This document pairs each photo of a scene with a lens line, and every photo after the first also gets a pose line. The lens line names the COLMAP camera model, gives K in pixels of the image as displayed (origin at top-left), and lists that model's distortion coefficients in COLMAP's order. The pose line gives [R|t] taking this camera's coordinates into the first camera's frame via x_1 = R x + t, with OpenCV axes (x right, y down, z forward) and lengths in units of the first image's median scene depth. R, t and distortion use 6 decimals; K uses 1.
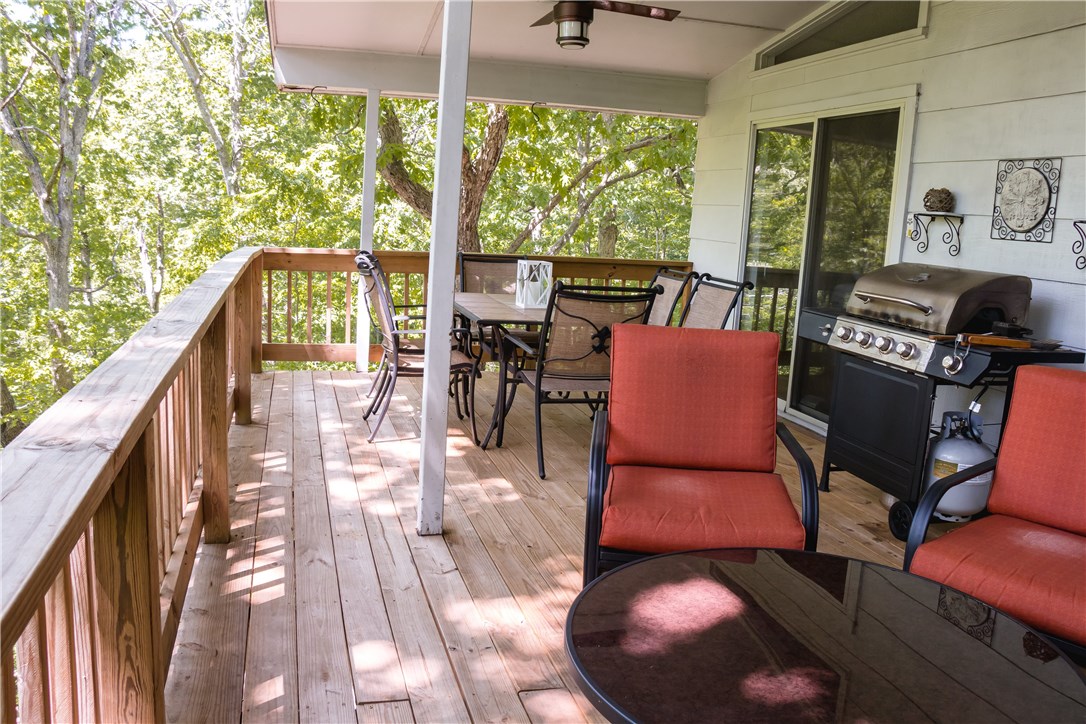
lens RADIAL K [[934.4, 0, 543.0], [0, 934.4, 362.0], [0, 0, 1]] dist [-0.168810, 0.149886]
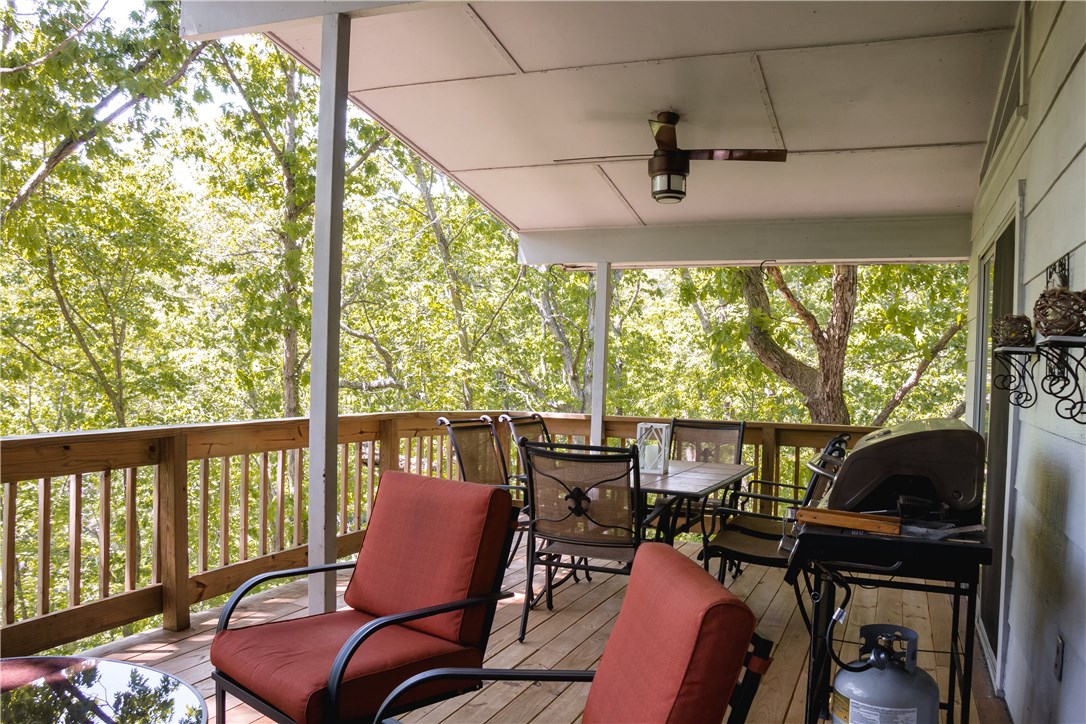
lens RADIAL K [[934.4, 0, 543.0], [0, 934.4, 362.0], [0, 0, 1]] dist [-0.168810, 0.149886]
pose [[0.768090, -0.032136, -0.639535, 0.356531], [-0.093283, 0.982470, -0.161401, -0.004185], [0.633511, 0.183628, 0.751628, 0.139255]]
